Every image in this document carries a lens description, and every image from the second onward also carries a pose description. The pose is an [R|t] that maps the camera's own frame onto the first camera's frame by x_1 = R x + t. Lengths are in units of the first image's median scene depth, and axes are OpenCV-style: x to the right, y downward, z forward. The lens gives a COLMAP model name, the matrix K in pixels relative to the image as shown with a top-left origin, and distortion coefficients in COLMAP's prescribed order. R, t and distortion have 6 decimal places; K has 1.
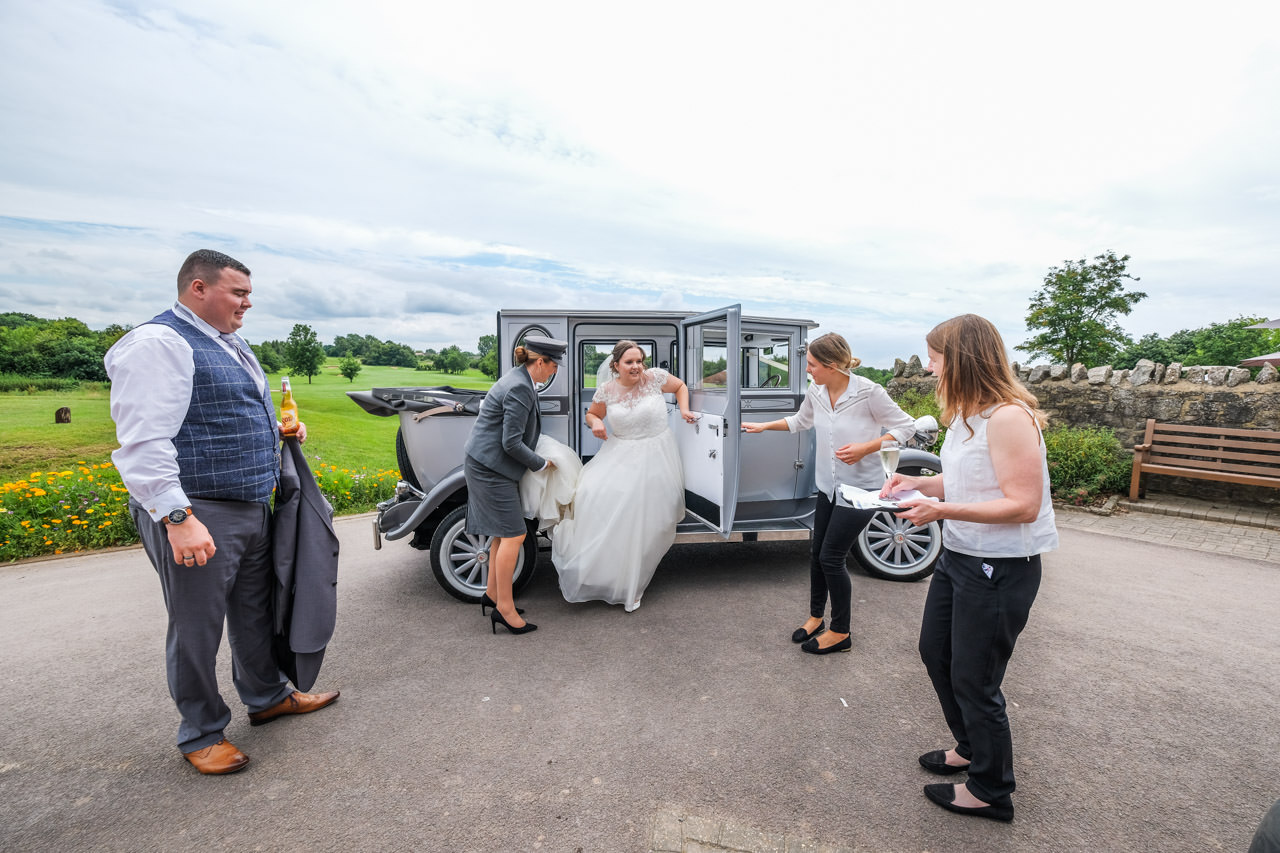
lens RADIAL K [[558.4, 0, 640.0], [0, 558.4, 426.5], [0, 0, 1]] dist [-0.002667, 0.001183]
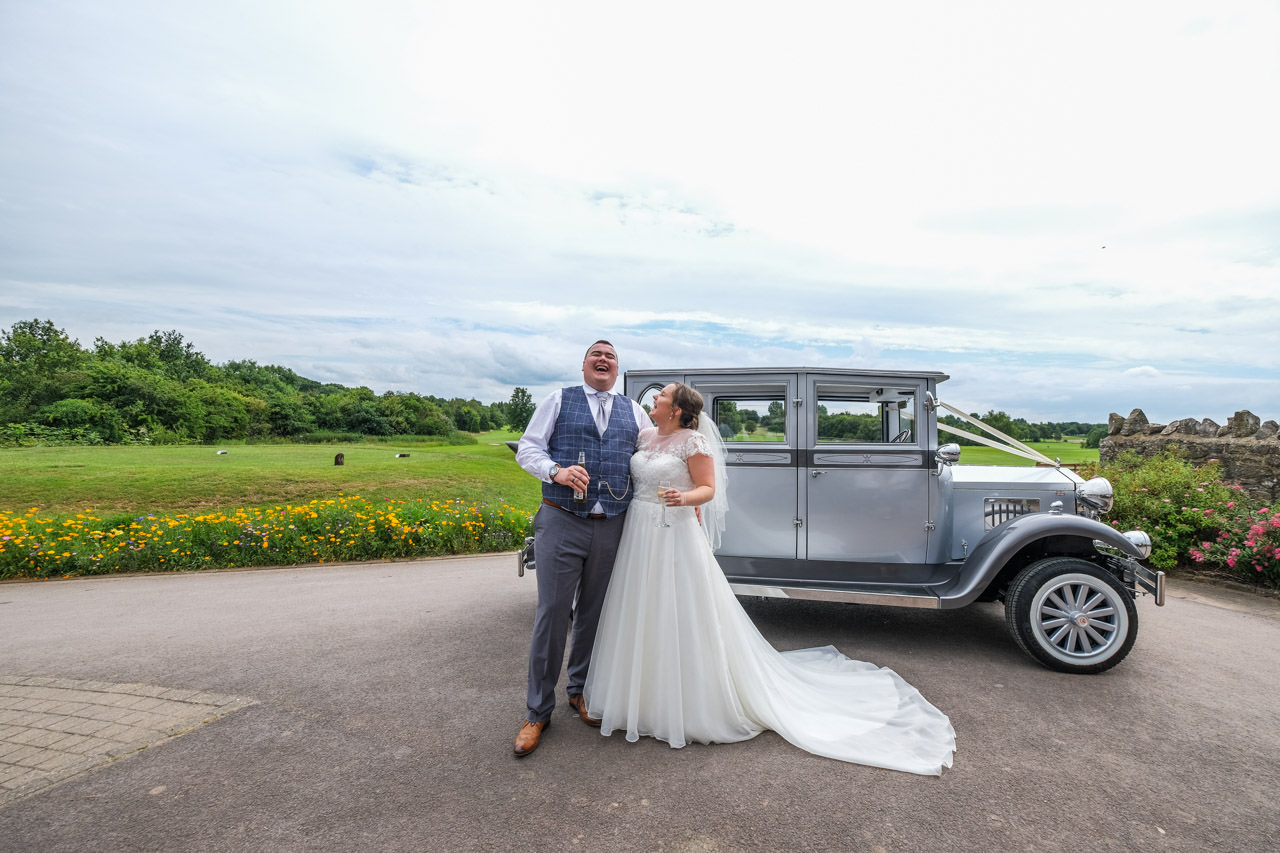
lens RADIAL K [[558.4, 0, 640.0], [0, 558.4, 426.5], [0, 0, 1]] dist [-0.002667, 0.001183]
pose [[0.945637, 0.001354, -0.325222, 0.104782], [-0.034662, 0.994715, -0.096645, 0.007947], [0.323372, 0.102664, 0.940686, -0.035168]]
